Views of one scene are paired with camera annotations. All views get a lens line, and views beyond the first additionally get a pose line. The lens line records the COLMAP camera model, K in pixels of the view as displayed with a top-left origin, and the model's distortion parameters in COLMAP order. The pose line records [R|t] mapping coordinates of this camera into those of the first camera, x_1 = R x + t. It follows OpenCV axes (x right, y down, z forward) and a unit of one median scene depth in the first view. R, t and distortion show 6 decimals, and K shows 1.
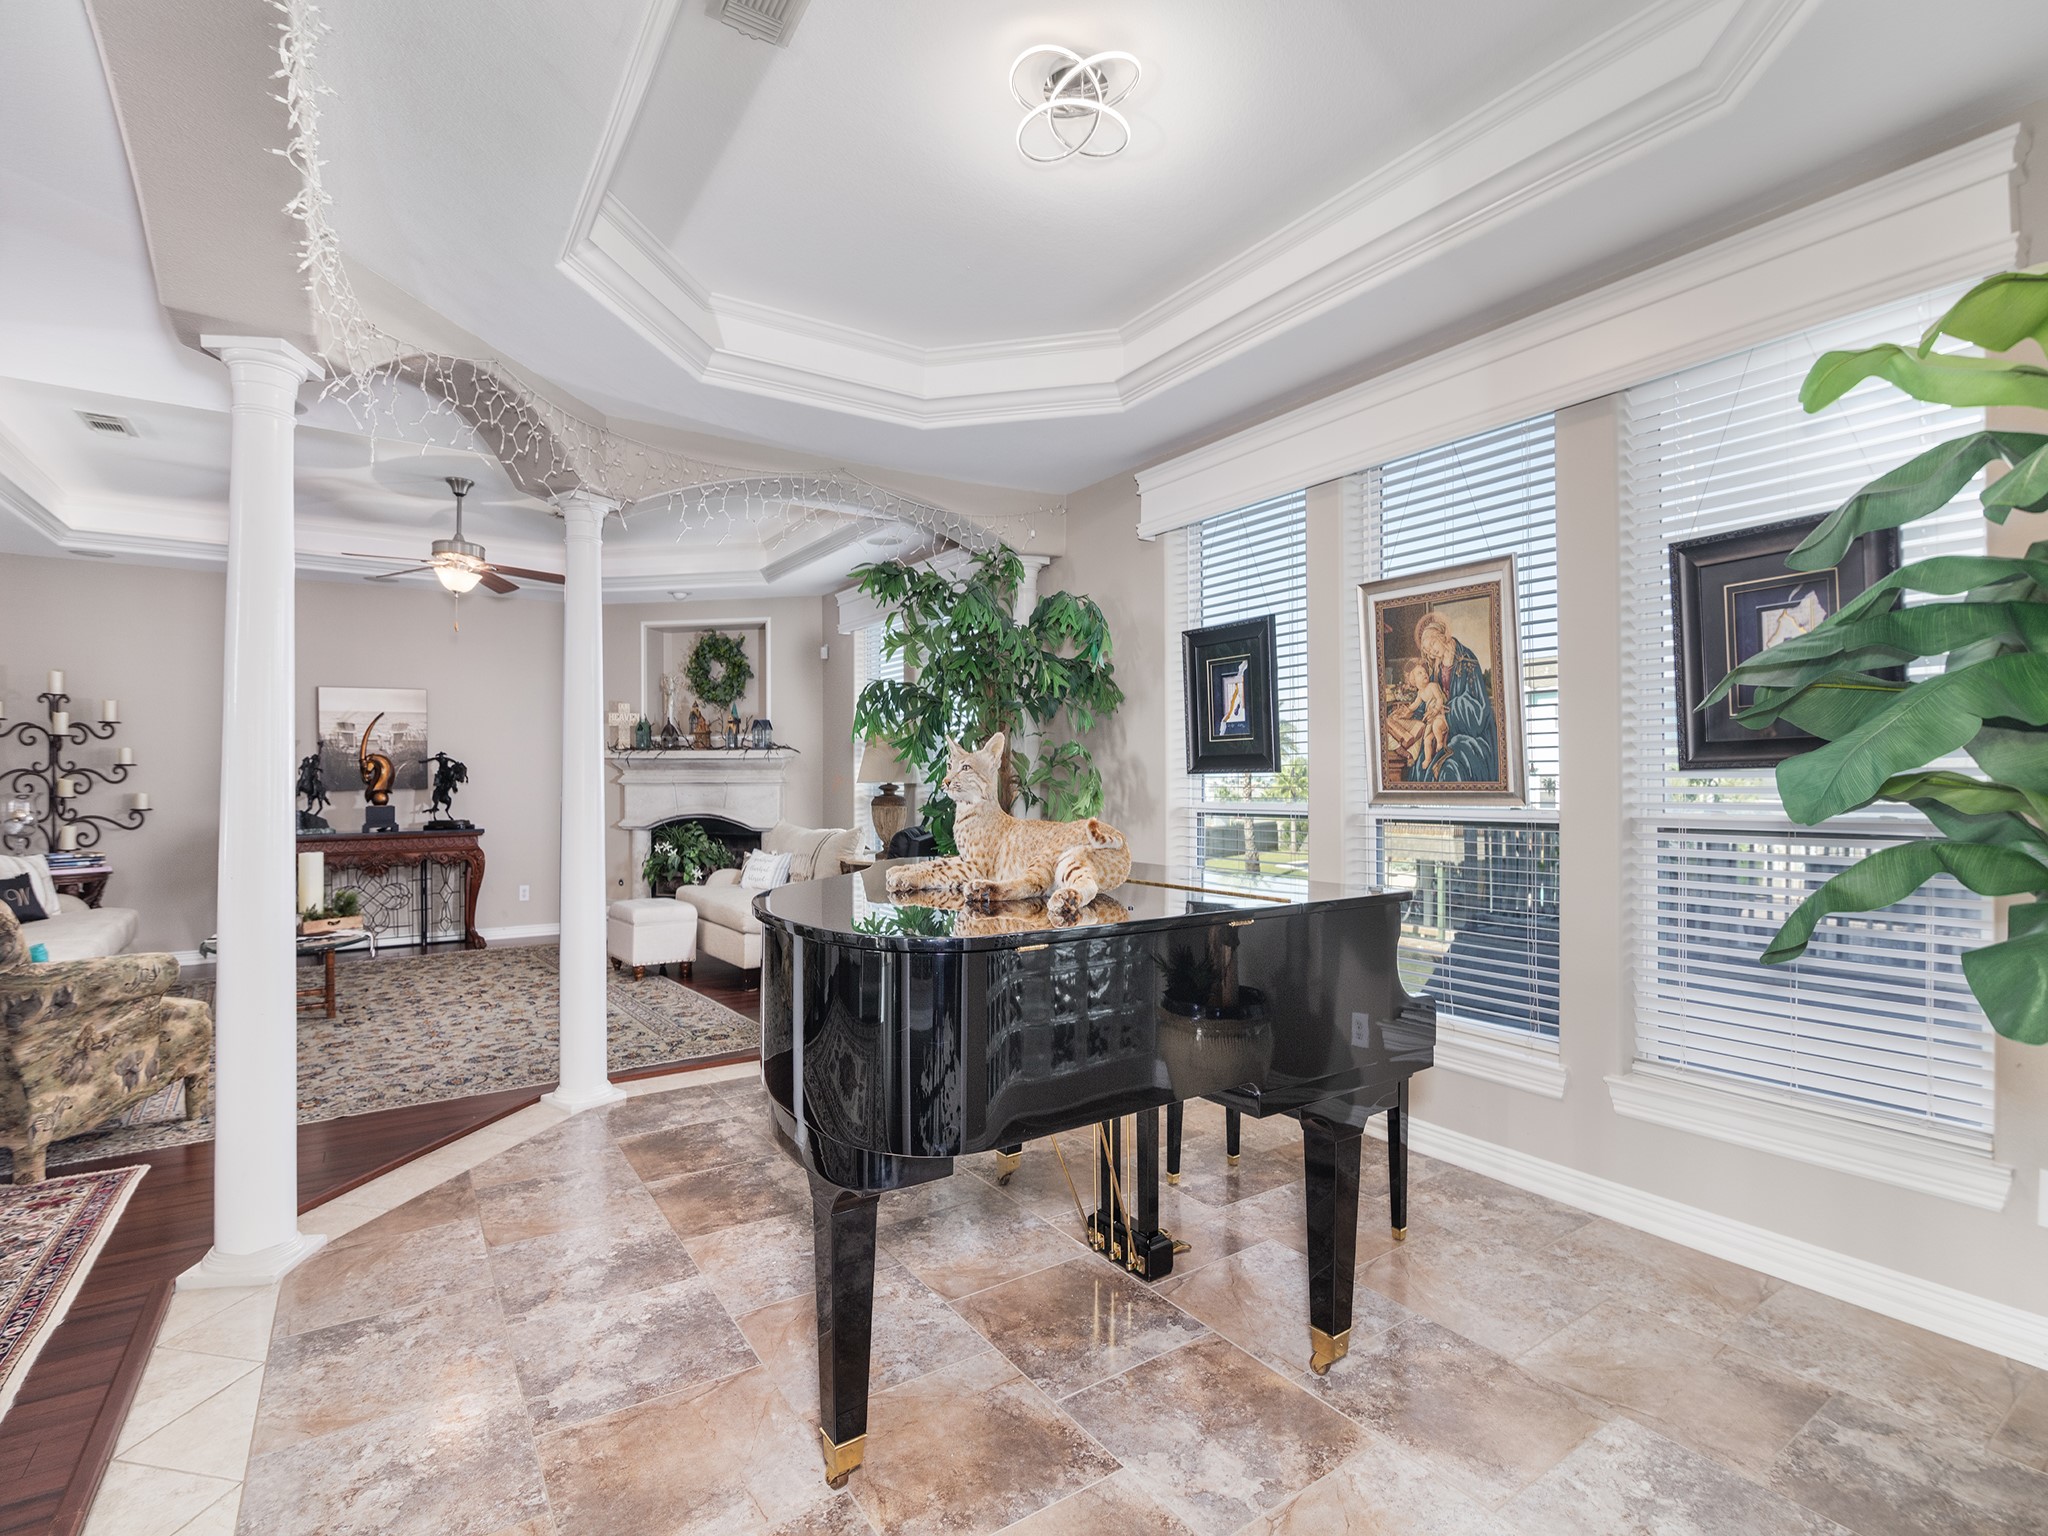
lens RADIAL K [[948.3, 0, 1027.2], [0, 948.3, 774.2], [0, 0, 1]] dist [-0.014945, -0.000693]
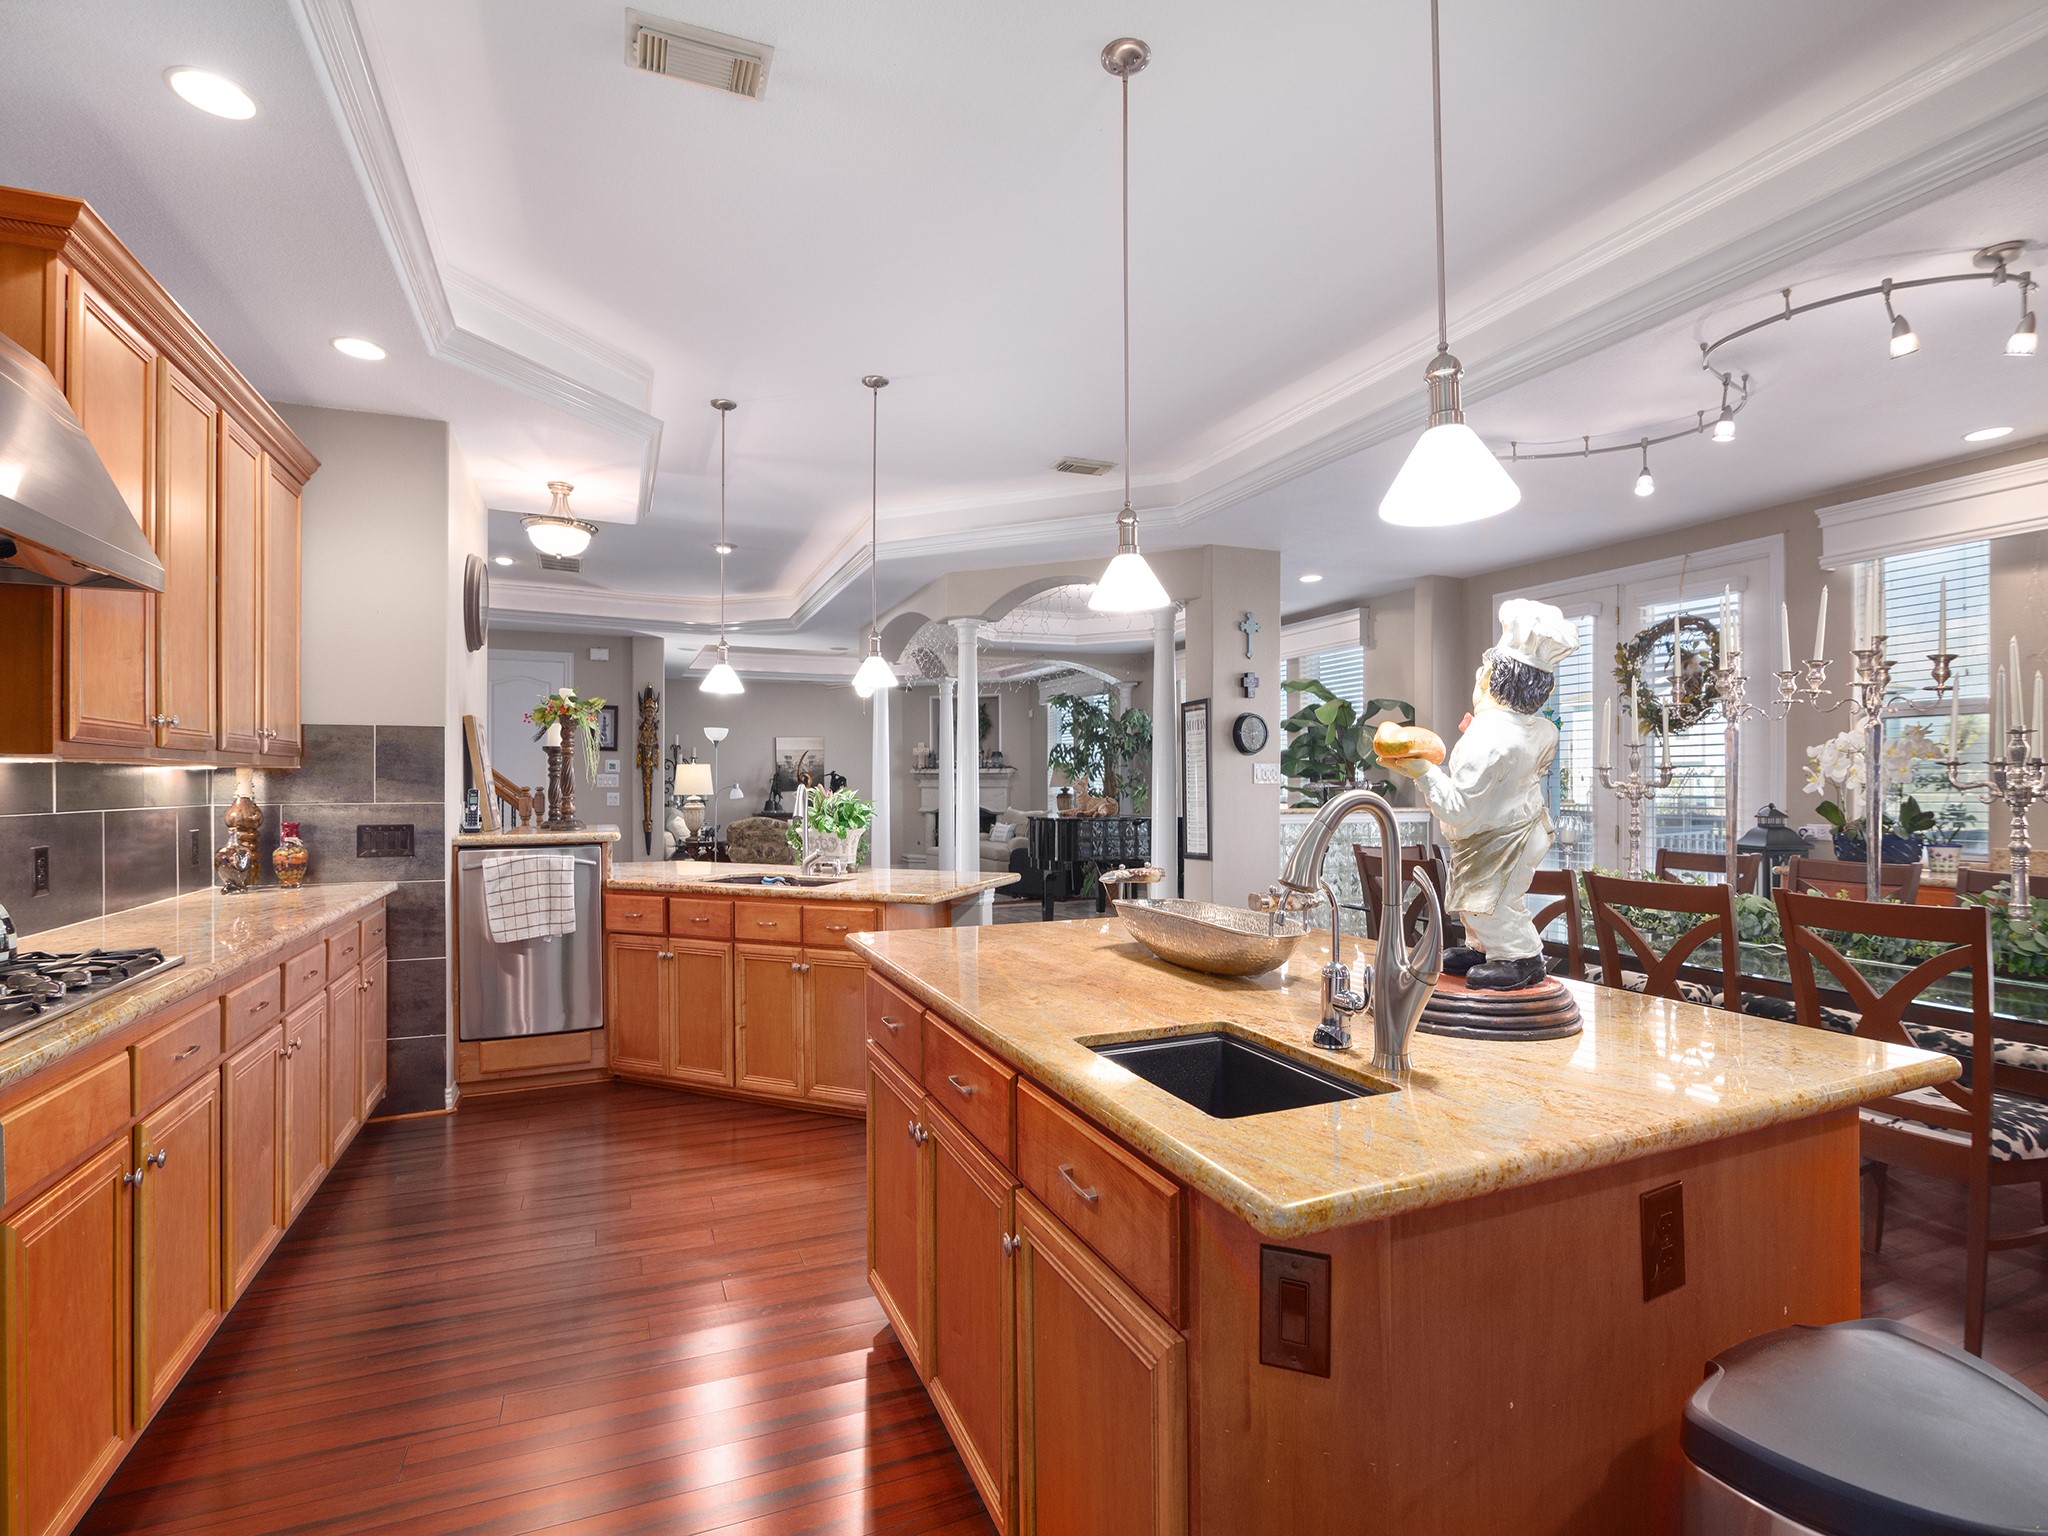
lens RADIAL K [[993.8, 0, 1019.4], [0, 993.8, 781.5], [0, 0, 1]] dist [-0.017706, 0.001310]
pose [[0.979121, -0.001080, -0.203278, 0.311266], [0.002318, 0.999980, 0.005849, -0.026390], [0.203267, -0.006198, 0.979104, -1.791397]]
